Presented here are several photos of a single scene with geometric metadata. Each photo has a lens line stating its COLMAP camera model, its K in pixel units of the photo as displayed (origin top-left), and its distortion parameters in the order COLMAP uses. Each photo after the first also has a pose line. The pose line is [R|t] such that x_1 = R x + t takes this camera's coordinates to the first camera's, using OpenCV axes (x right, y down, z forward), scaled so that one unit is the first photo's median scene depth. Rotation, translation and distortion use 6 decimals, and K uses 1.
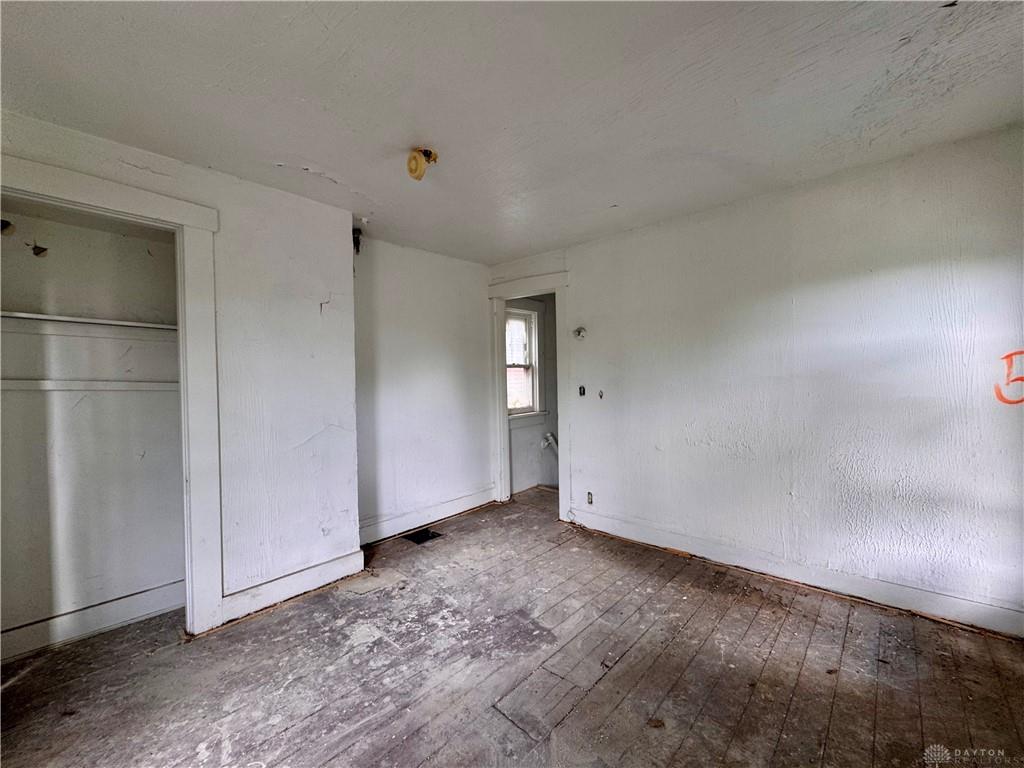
lens RADIAL K [[406.6, 0, 512.1], [0, 406.6, 381.0], [0, 0, 1]] dist [-0.002037, -0.000198]
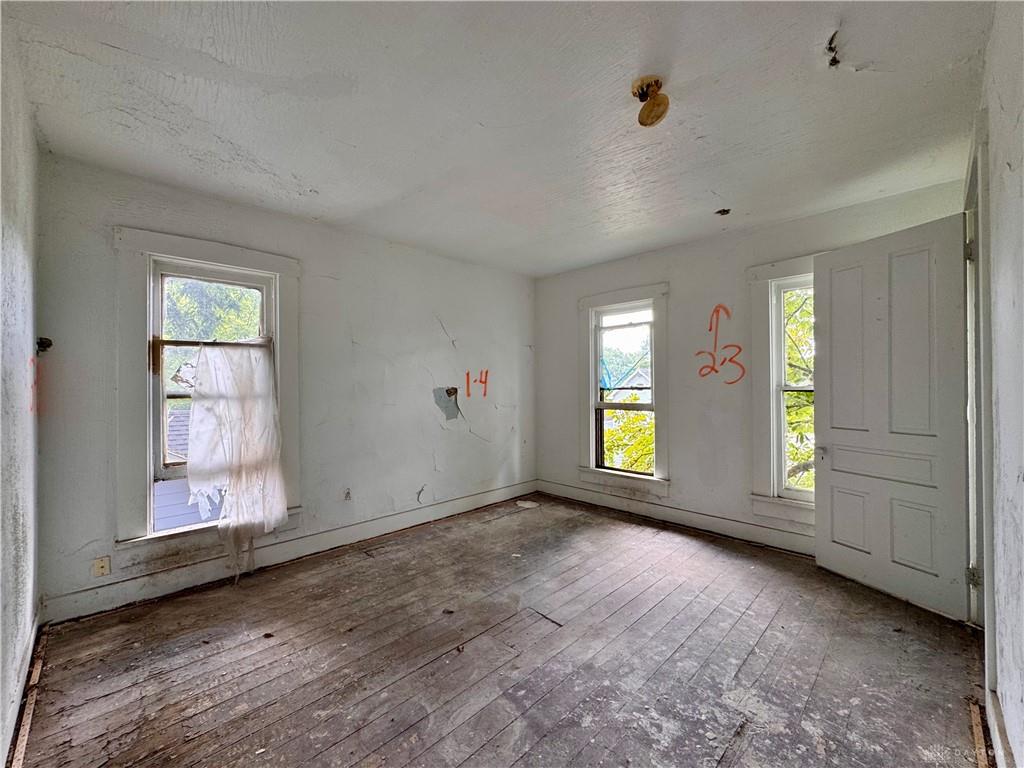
lens RADIAL K [[406.6, 0, 511.6], [0, 406.6, 386.7], [0, 0, 1]] dist [-0.002037, -0.000198]
pose [[-0.998664, 0.023384, 0.046081, 0.028072], [0.023989, 0.999632, 0.012626, 0.011496], [-0.045769, 0.013715, -0.998858, 1.777002]]
